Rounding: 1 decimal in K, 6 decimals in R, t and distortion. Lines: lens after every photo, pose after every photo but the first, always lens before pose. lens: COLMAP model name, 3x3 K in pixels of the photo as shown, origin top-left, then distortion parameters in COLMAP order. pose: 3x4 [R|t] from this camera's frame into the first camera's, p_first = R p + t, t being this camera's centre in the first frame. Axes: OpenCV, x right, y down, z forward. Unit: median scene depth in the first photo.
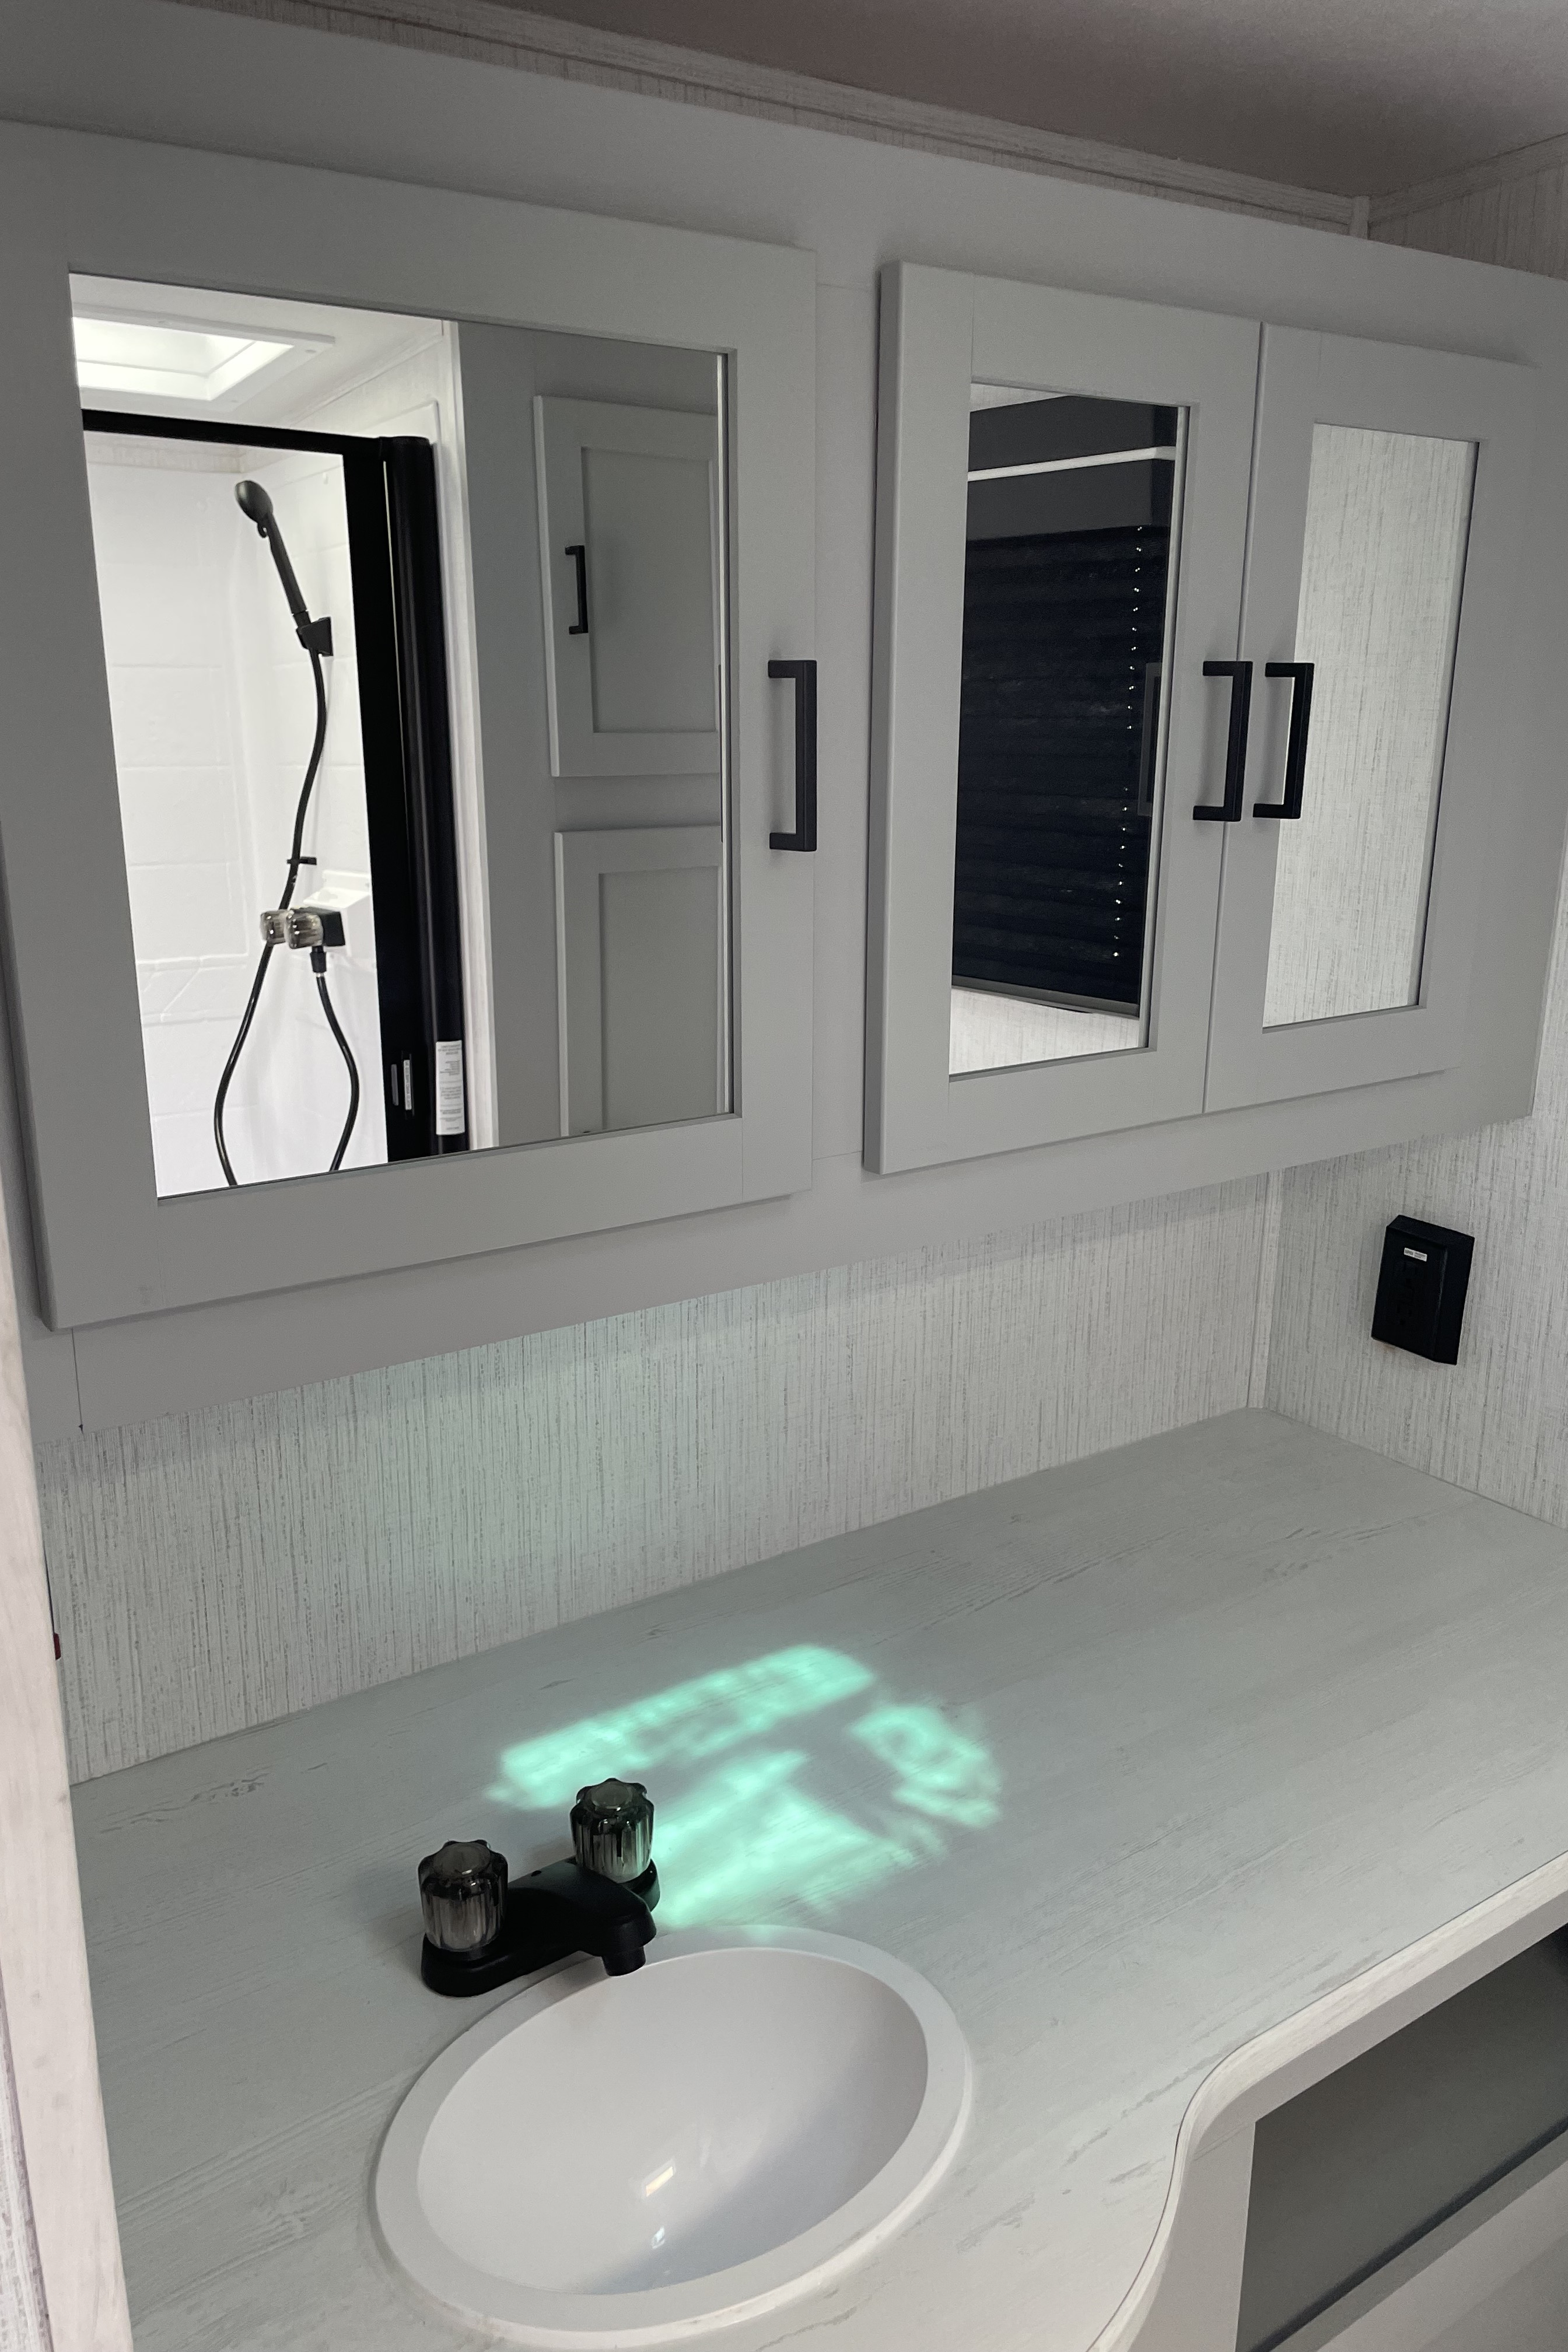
lens RADIAL K [[1775.1, 0, 784.0], [0, 1775.1, 1176.0], [0, 0, 1]] dist [0.093805, -0.121351]
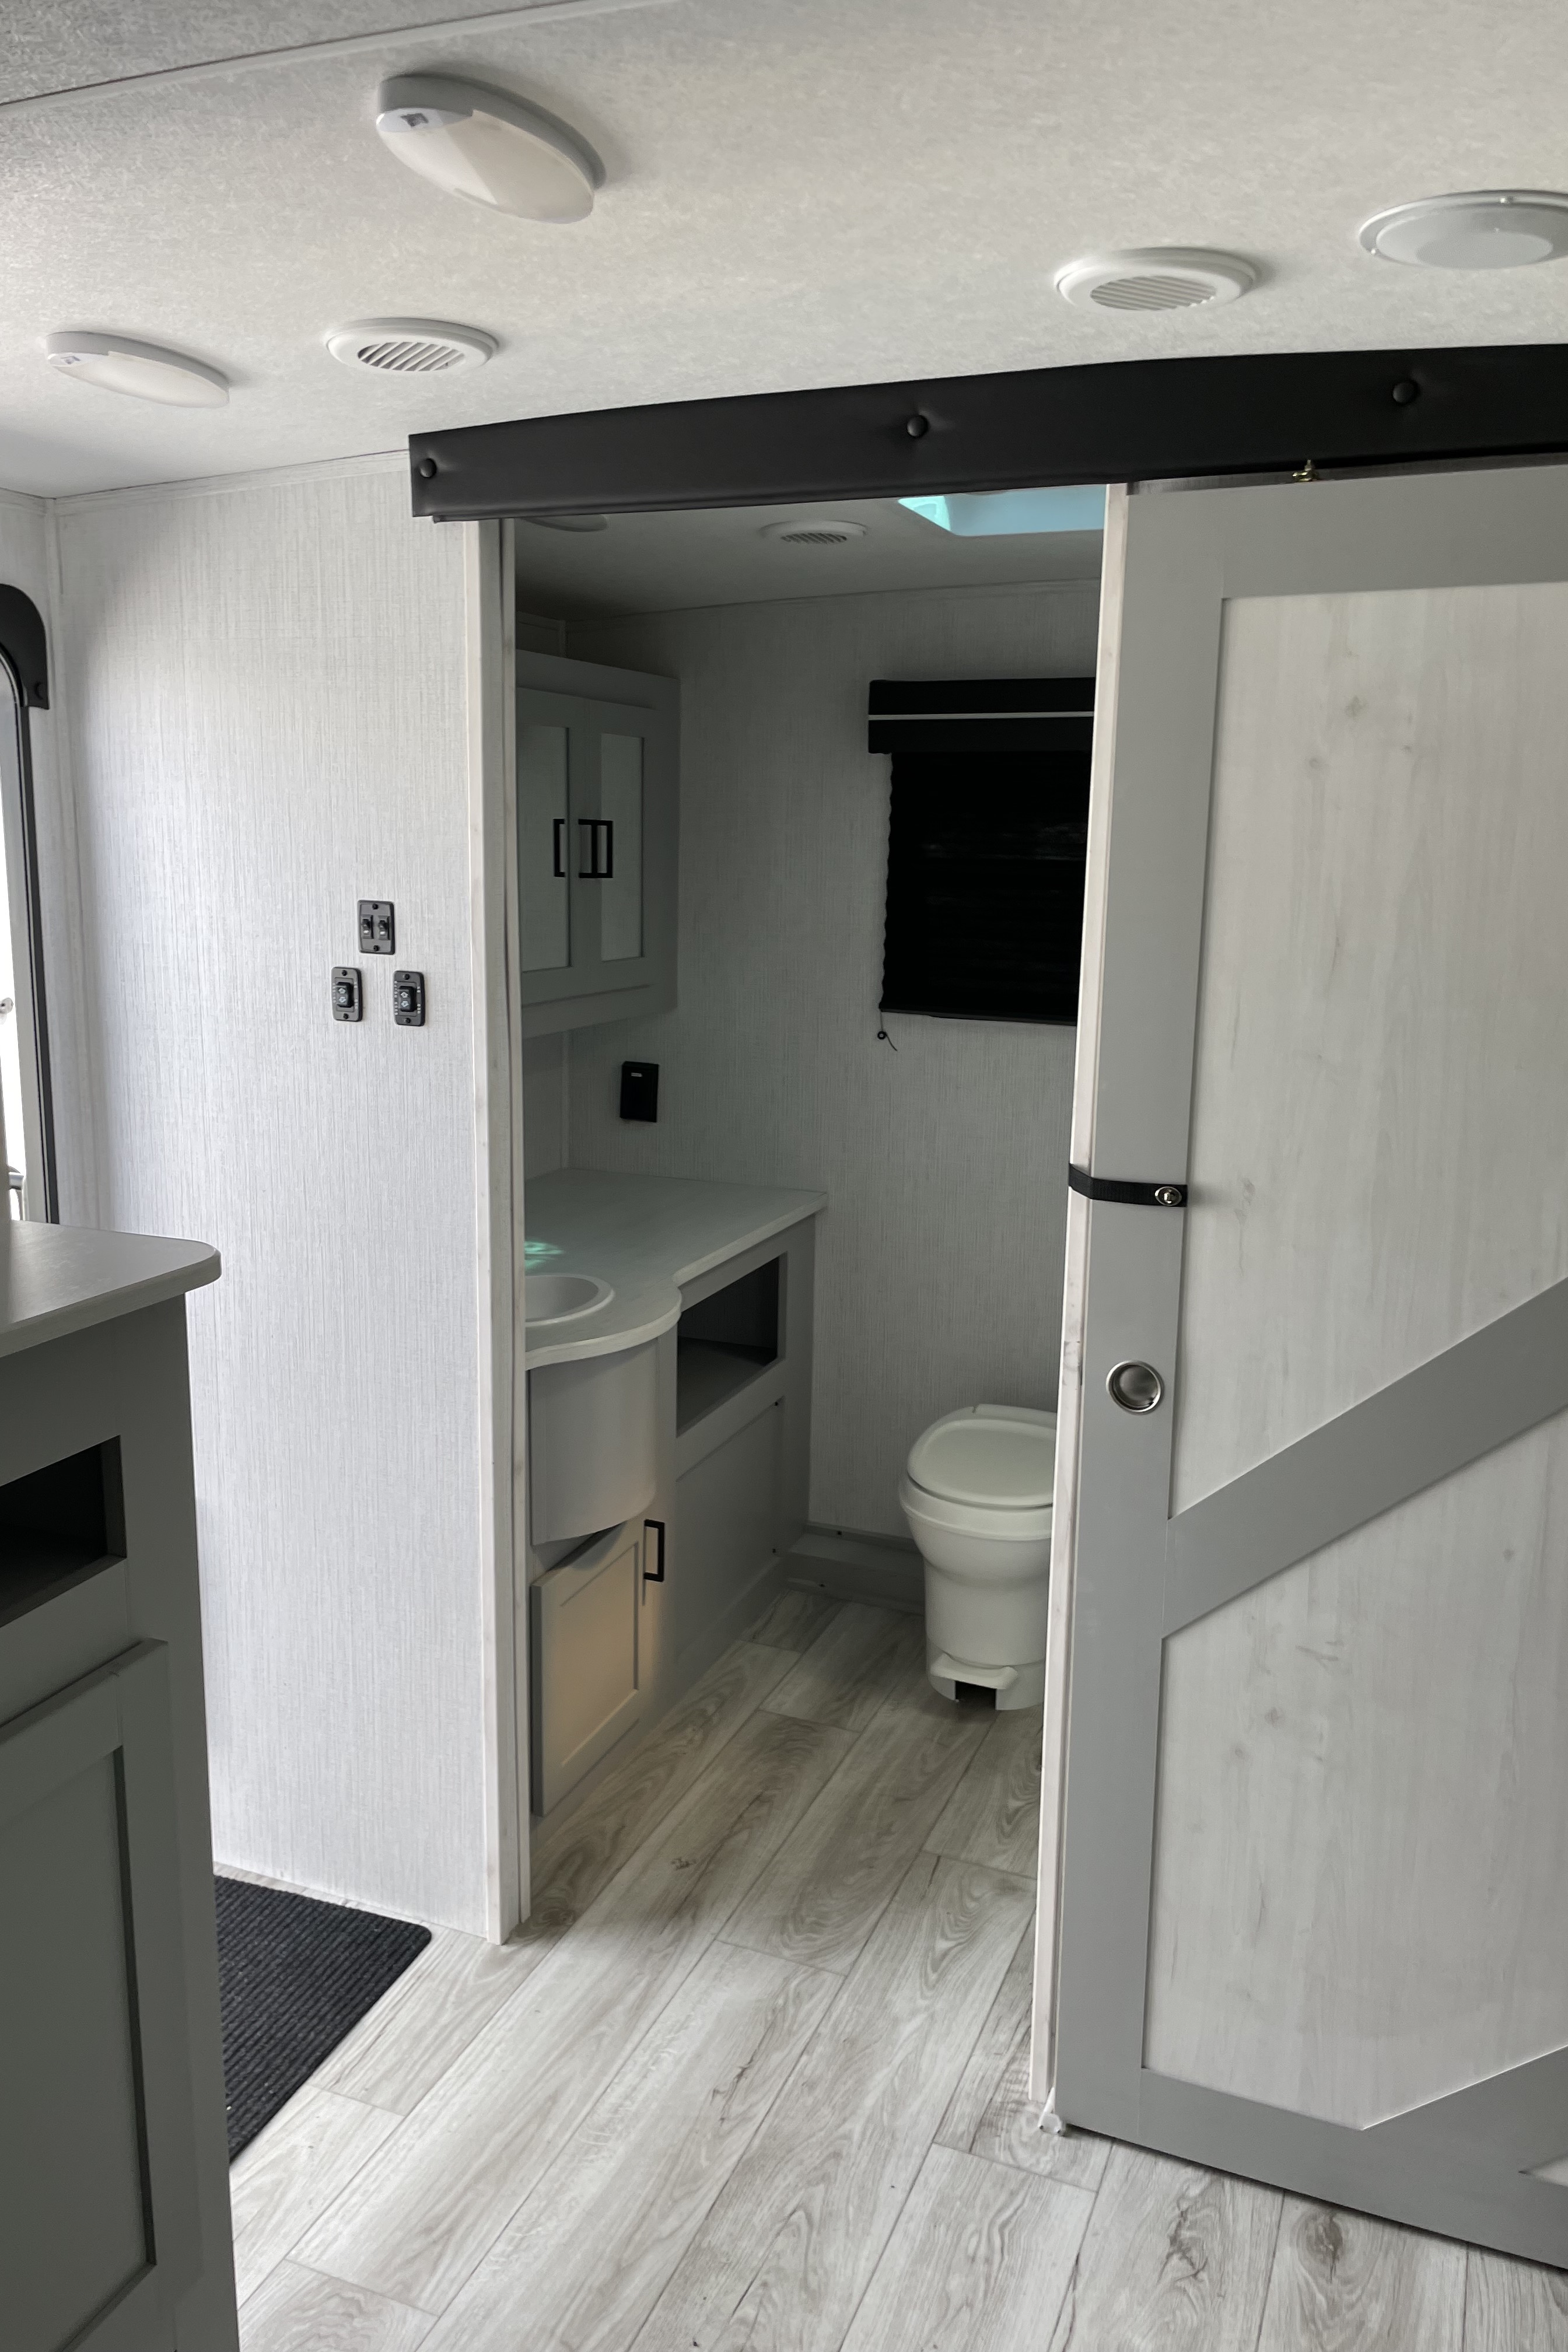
lens RADIAL K [[1775.1, 0, 784.0], [0, 1775.1, 1176.0], [0, 0, 1]] dist [0.093805, -0.121351]
pose [[0.823924, -0.103562, 0.557158, -0.763714], [0.144966, 0.988965, -0.030552, 0.266150], [-0.547845, 0.105941, 0.829845, -0.961287]]
